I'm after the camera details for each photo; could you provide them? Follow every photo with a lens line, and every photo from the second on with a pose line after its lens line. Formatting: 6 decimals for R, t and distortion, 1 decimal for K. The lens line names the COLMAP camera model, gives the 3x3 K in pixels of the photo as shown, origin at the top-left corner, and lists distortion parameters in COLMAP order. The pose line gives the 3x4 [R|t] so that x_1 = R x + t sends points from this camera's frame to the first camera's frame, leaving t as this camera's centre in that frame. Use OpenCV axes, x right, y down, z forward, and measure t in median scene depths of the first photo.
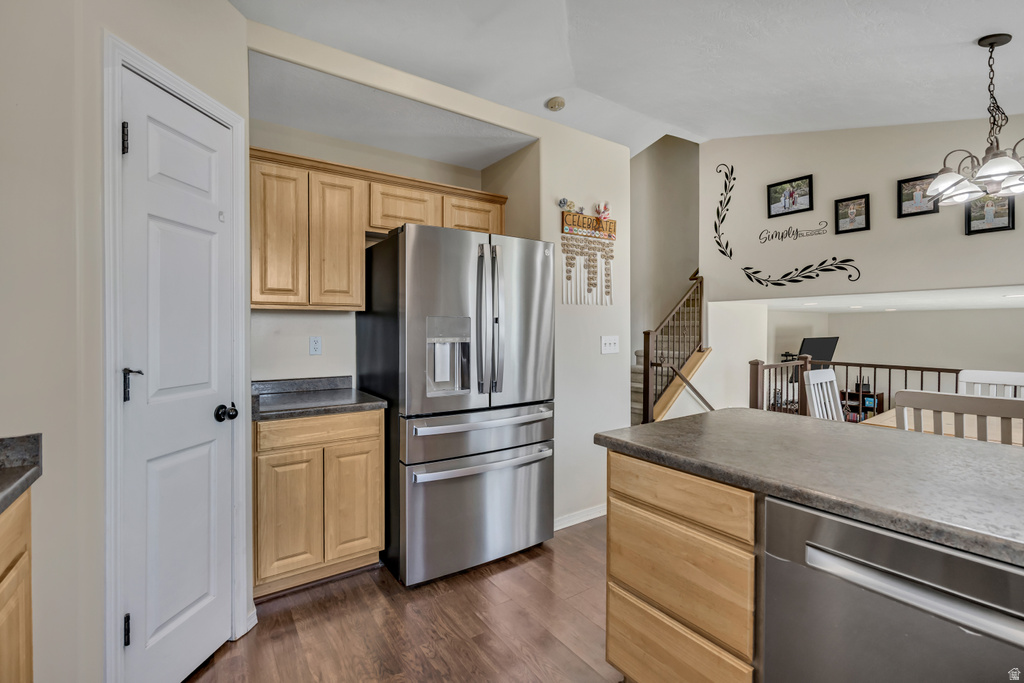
lens RADIAL K [[455.8, 0, 512.3], [0, 455.8, 331.4], [0, 0, 1]] dist [-0.014187, 0.000529]
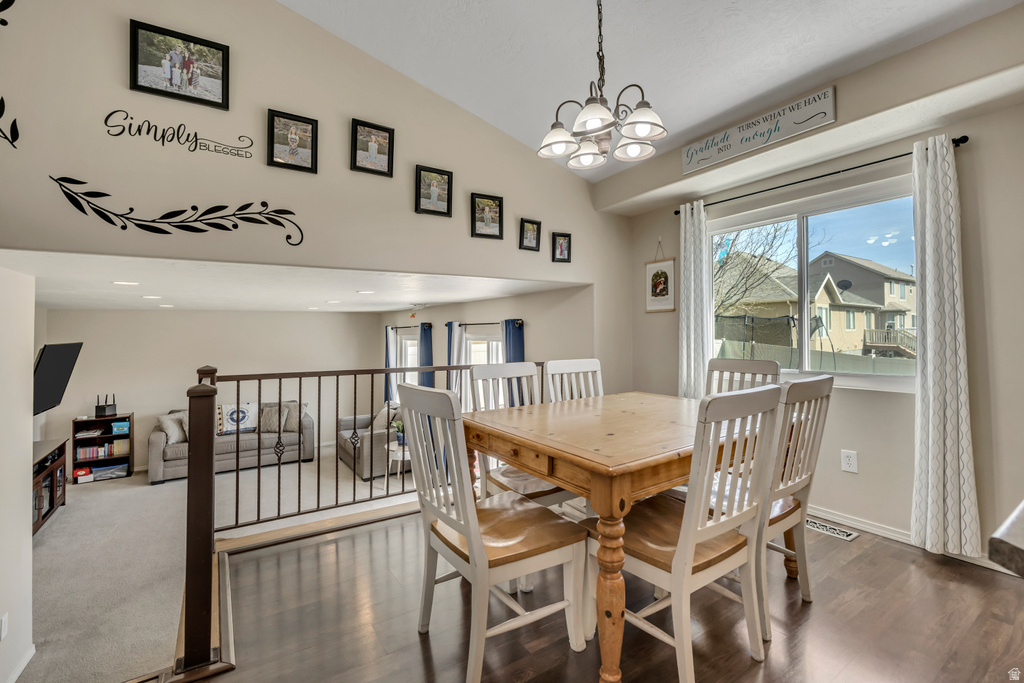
lens RADIAL K [[455.8, 0, 519.5], [0, 455.8, 323.6], [0, 0, 1]] dist [-0.014187, 0.000529]
pose [[0.024025, 0.017134, 0.999565, 0.112128], [0.018414, 0.999676, -0.017578, 0.015373], [-0.999542, 0.018828, 0.023701, 0.623680]]
